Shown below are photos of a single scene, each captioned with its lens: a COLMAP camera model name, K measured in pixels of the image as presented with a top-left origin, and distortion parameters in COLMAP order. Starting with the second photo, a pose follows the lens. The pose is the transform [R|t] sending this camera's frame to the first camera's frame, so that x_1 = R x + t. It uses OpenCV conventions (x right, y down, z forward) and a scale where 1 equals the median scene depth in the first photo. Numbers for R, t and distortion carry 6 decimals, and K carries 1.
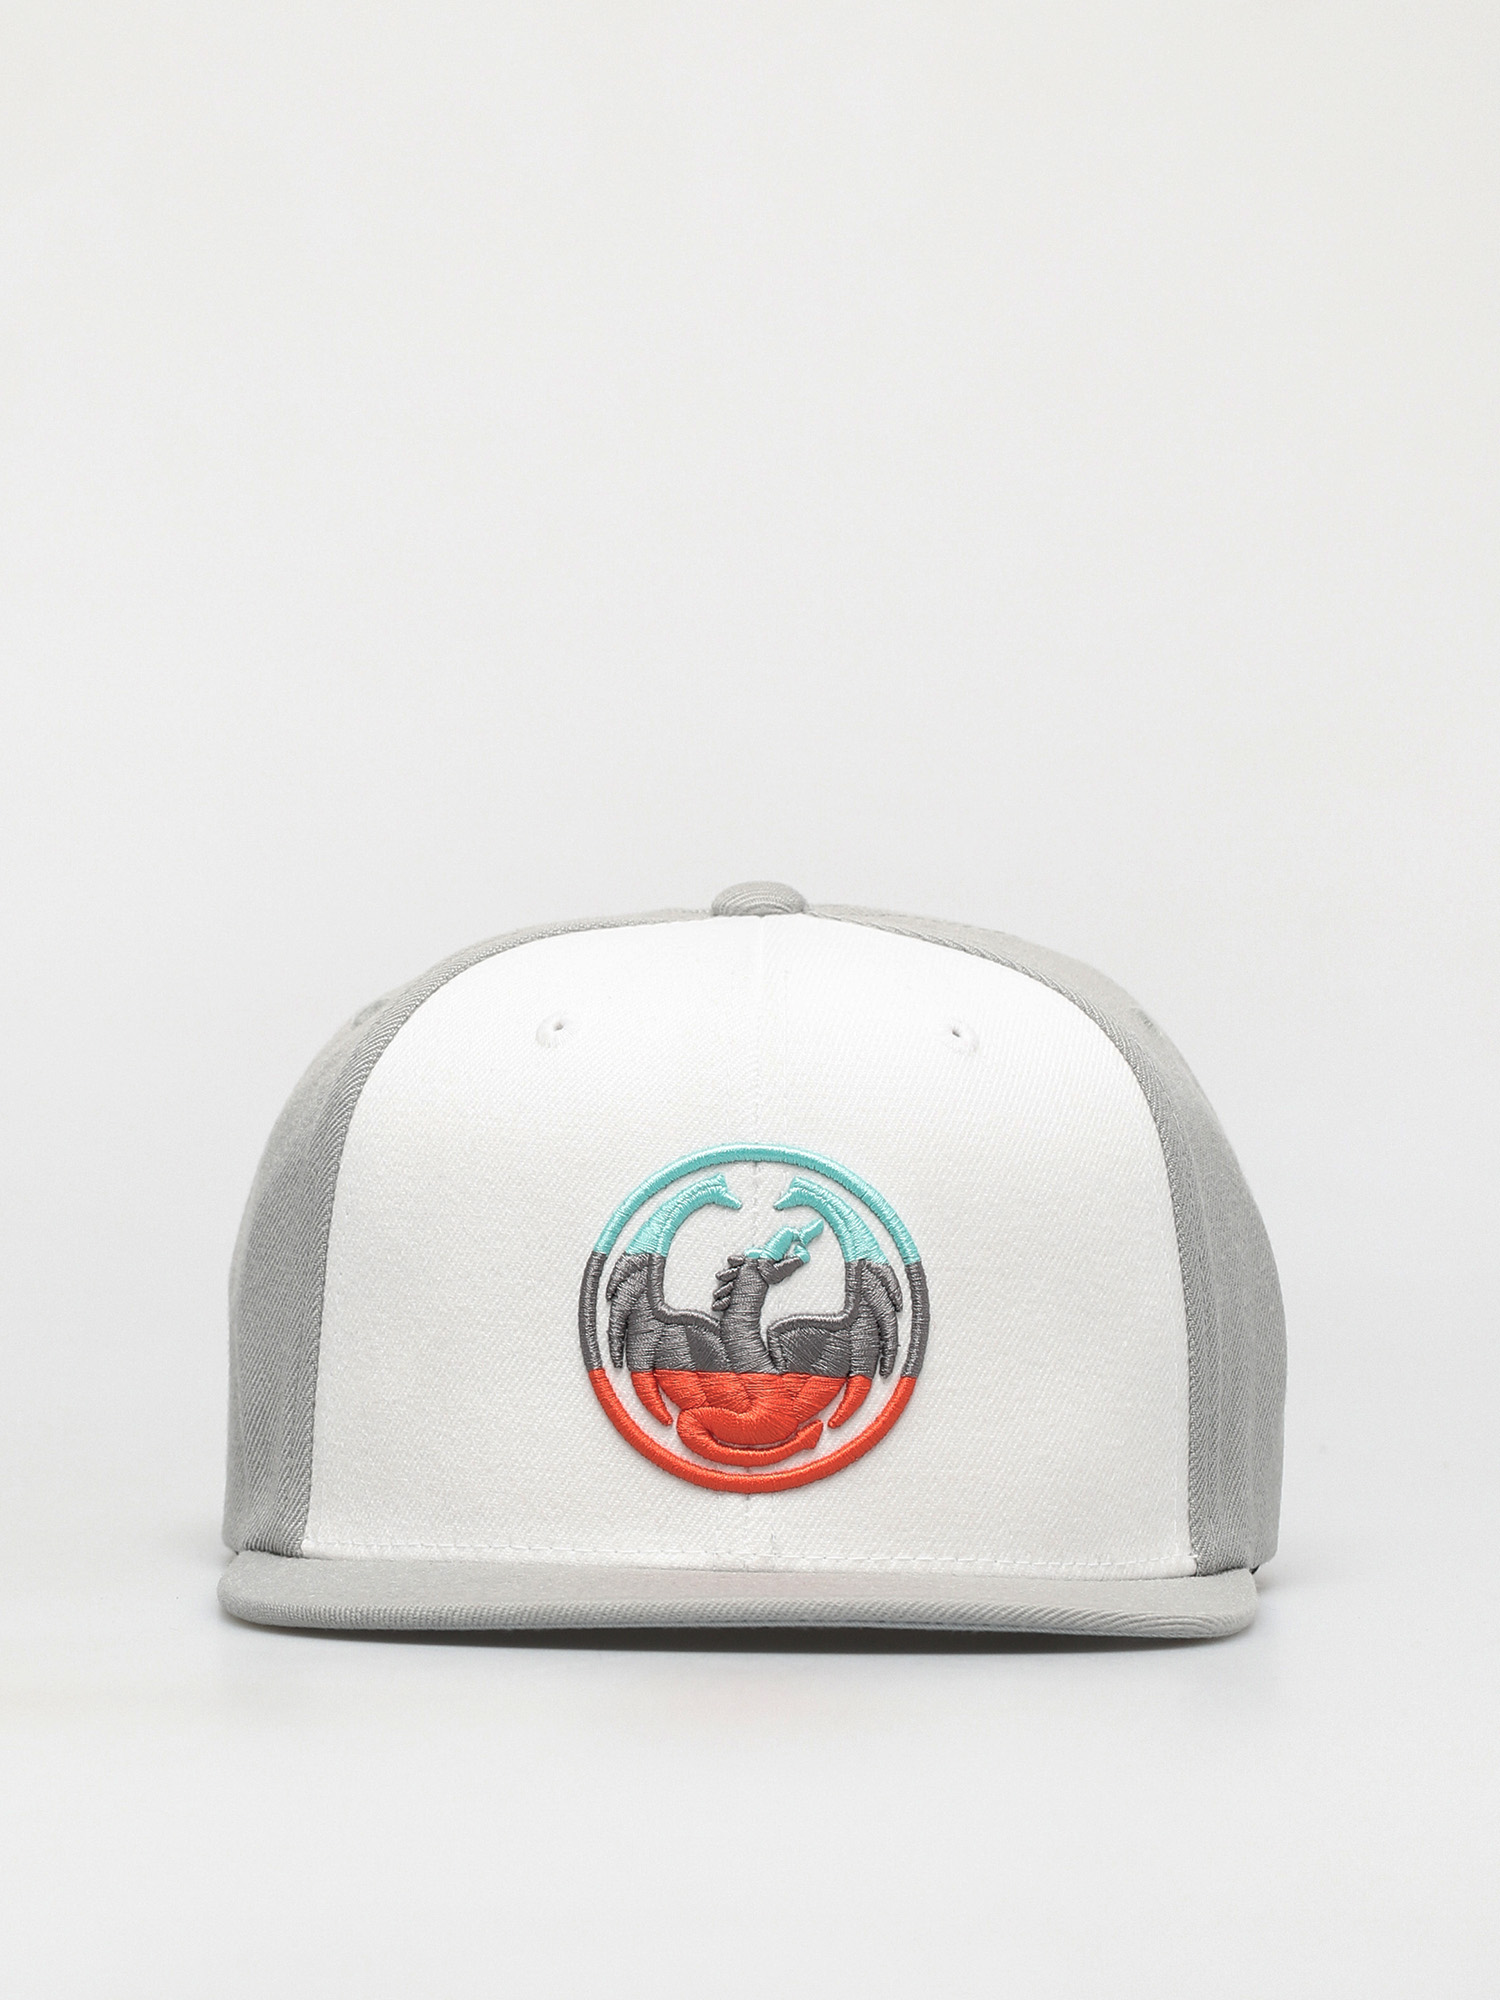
lens RADIAL K [[5680.2, 0, 750.0], [0, 5680.2, 1000.0], [0, 0, 1]] dist [0.304468, 0.346143]
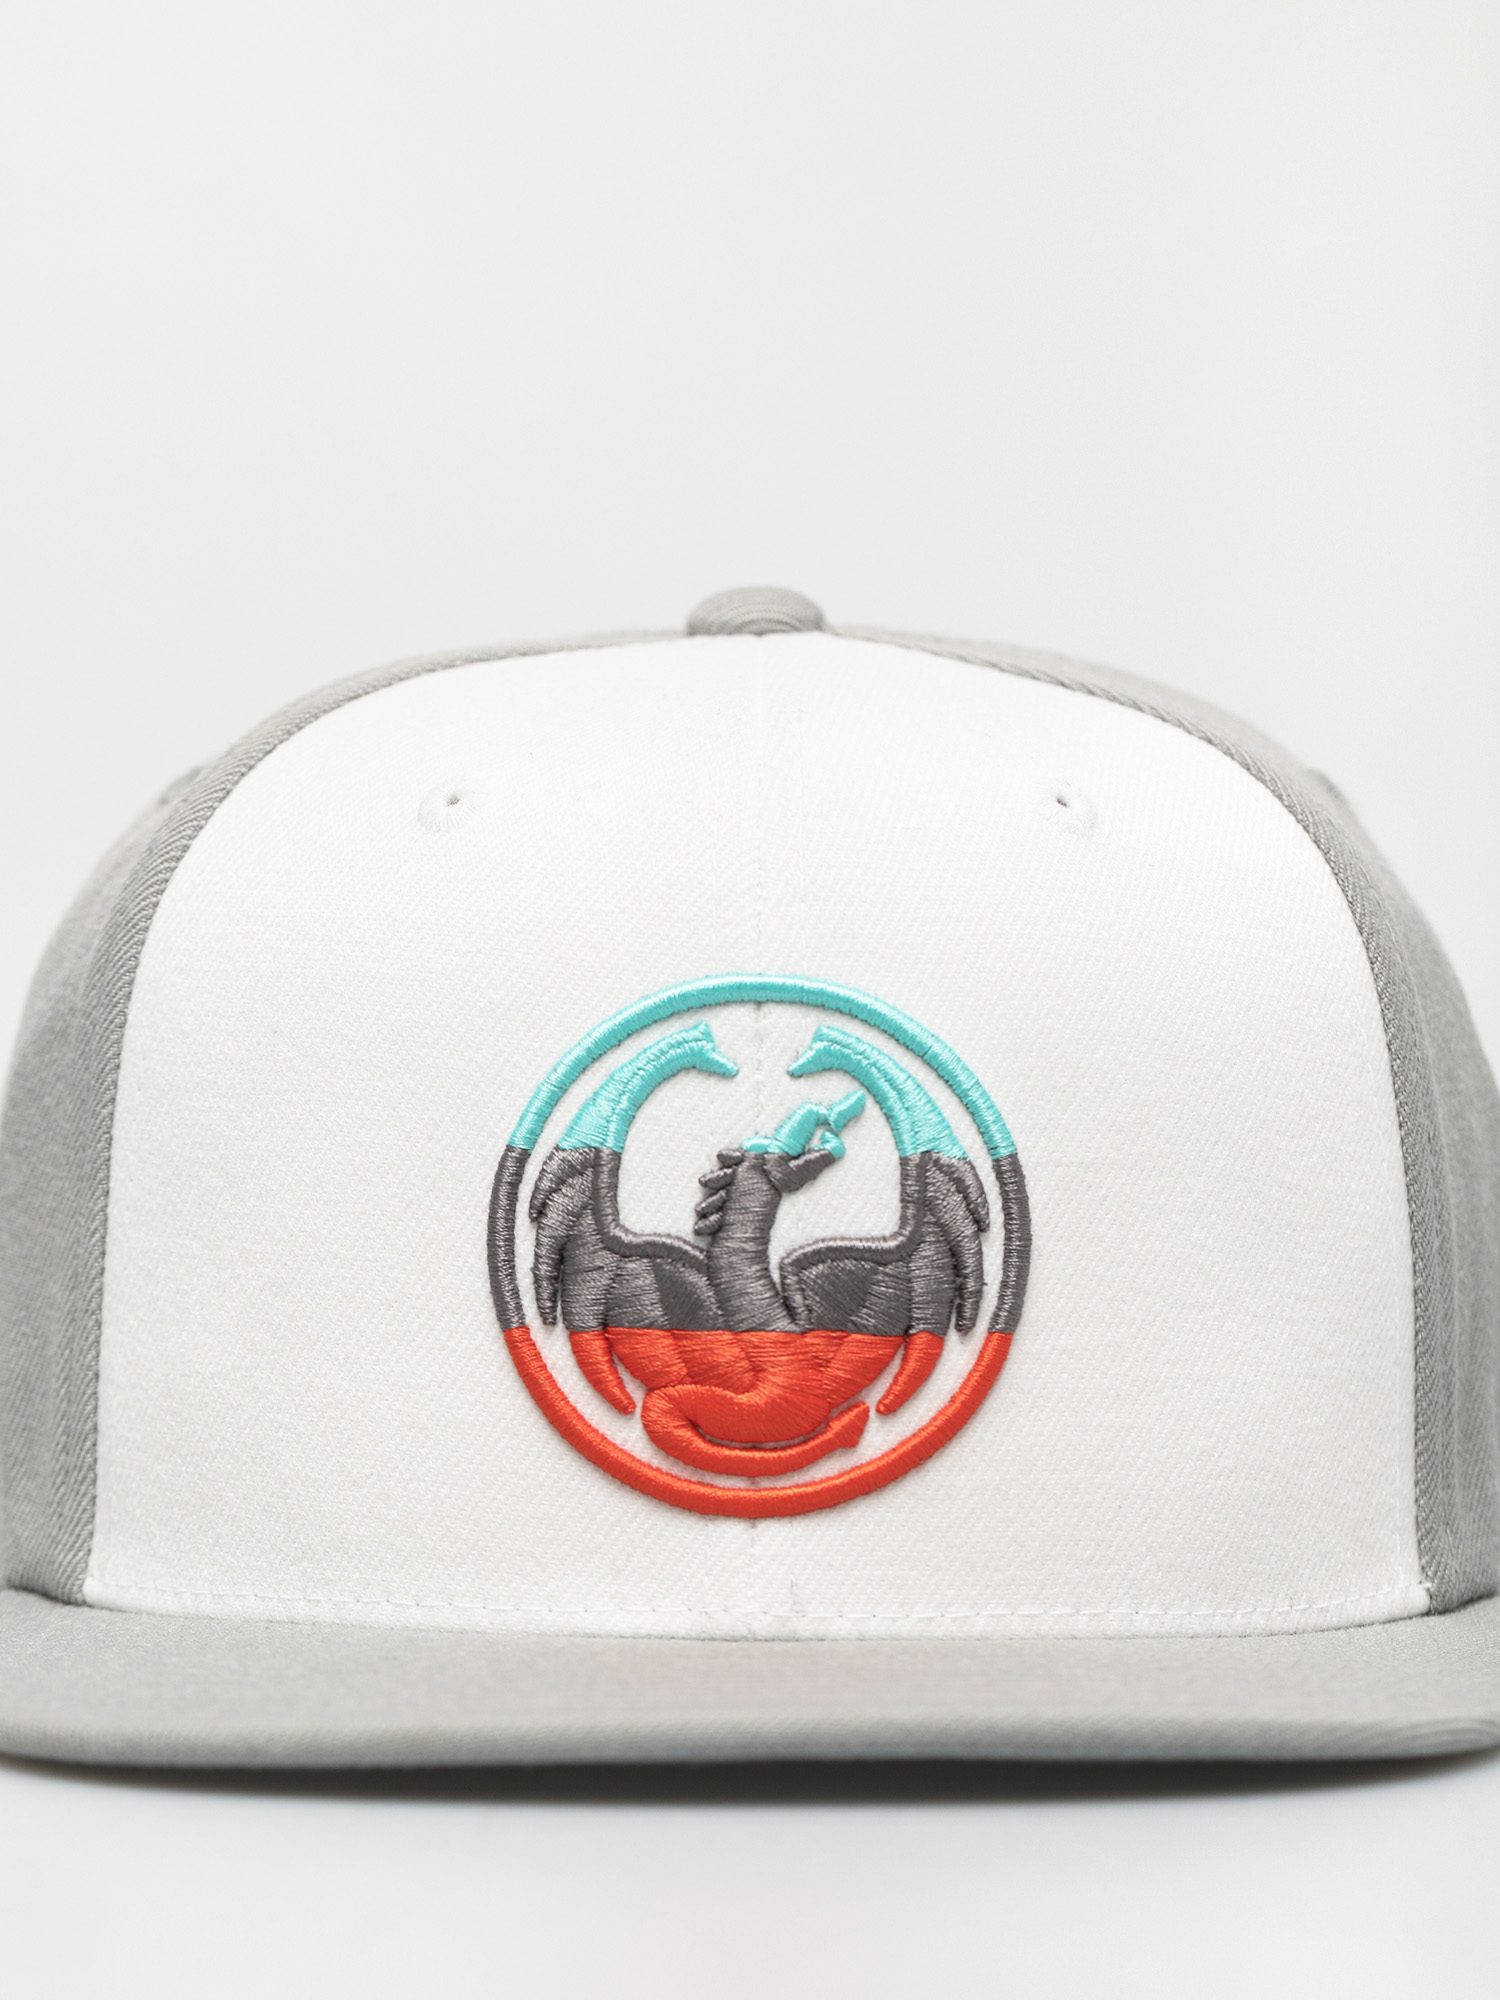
lens RADIAL K [[5680.2, 0, 750.0], [0, 5680.2, 1000.0], [0, 0, 1]] dist [0.304468, 0.346143]
pose [[0.999900, -0.014063, 0.001186, -0.000723], [0.014024, 0.999500, 0.028331, 0.009939], [-0.001584, -0.028312, 0.999598, 0.356979]]
